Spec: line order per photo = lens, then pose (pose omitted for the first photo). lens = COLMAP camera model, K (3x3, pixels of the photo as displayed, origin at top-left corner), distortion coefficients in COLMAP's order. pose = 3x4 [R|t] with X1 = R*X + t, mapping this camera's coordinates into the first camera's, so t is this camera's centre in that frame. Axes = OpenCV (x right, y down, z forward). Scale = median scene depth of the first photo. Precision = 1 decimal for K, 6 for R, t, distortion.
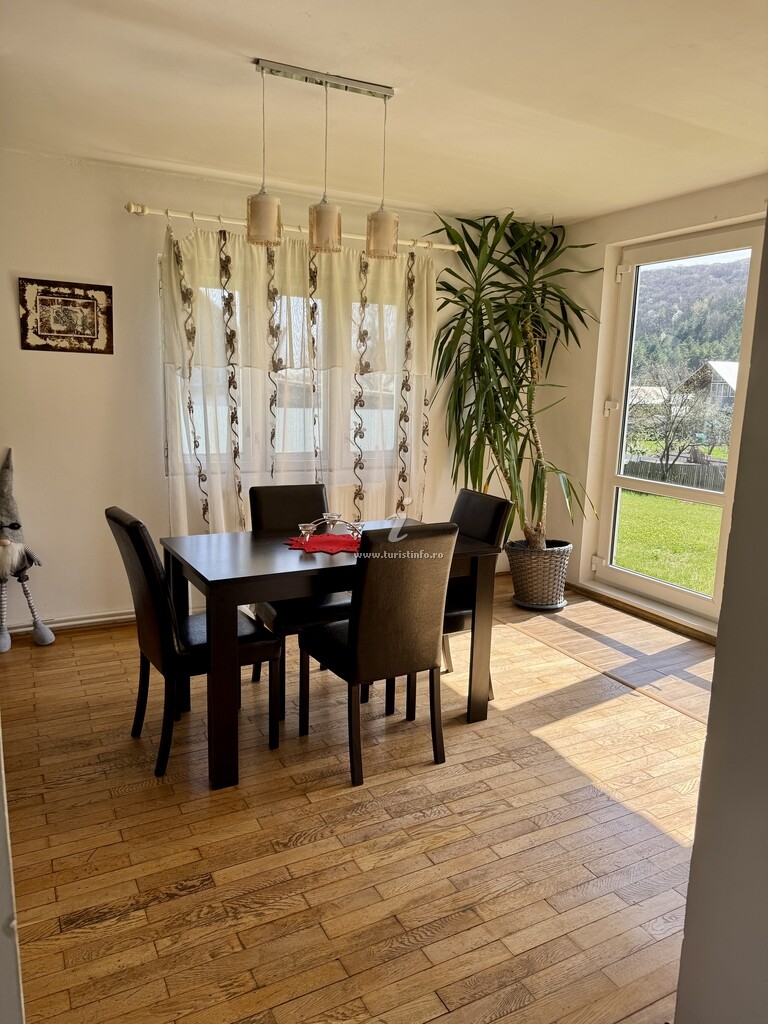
lens RADIAL K [[718.3, 0, 384.0], [0, 718.3, 512.0], [0, 0, 1]] dist [0.115342, -0.207867]
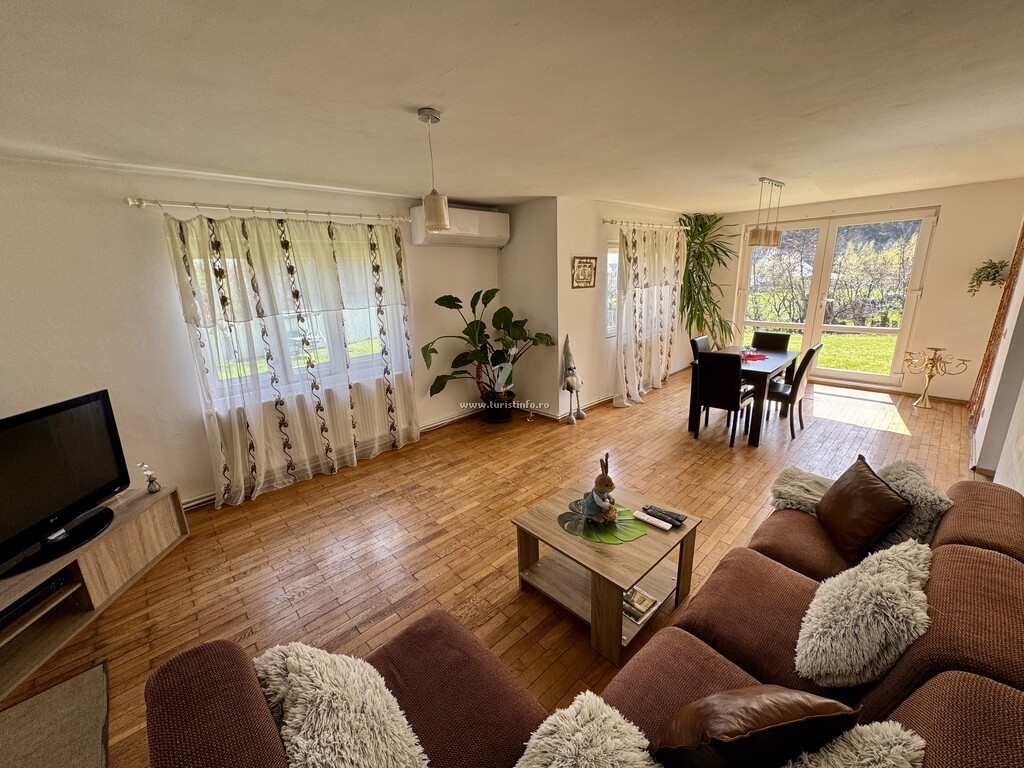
lens RADIAL K [[407.4, 0, 512.0], [0, 407.4, 384.0], [0, 0, 1]] dist [-0.002688, 0.000065]
pose [[0.962522, -0.129085, 0.238512, -0.979915], [0.107217, 0.988933, 0.102543, -0.080525], [-0.249110, -0.073128, 0.965710, -0.171636]]
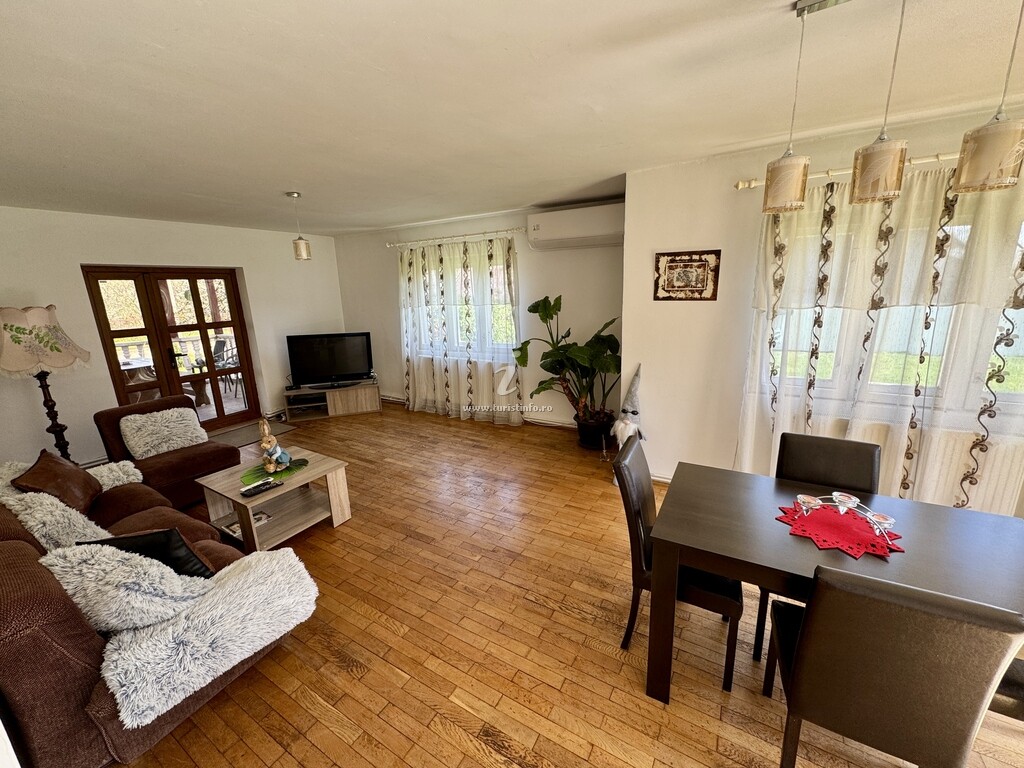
lens RADIAL K [[407.4, 0, 512.0], [0, 407.4, 384.0], [0, 0, 1]] dist [-0.002688, 0.000065]
pose [[0.521114, 0.155609, -0.839182, 0.087395], [-0.103421, 0.987507, 0.118891, -0.117980], [0.847198, 0.024833, 0.530696, 0.294871]]
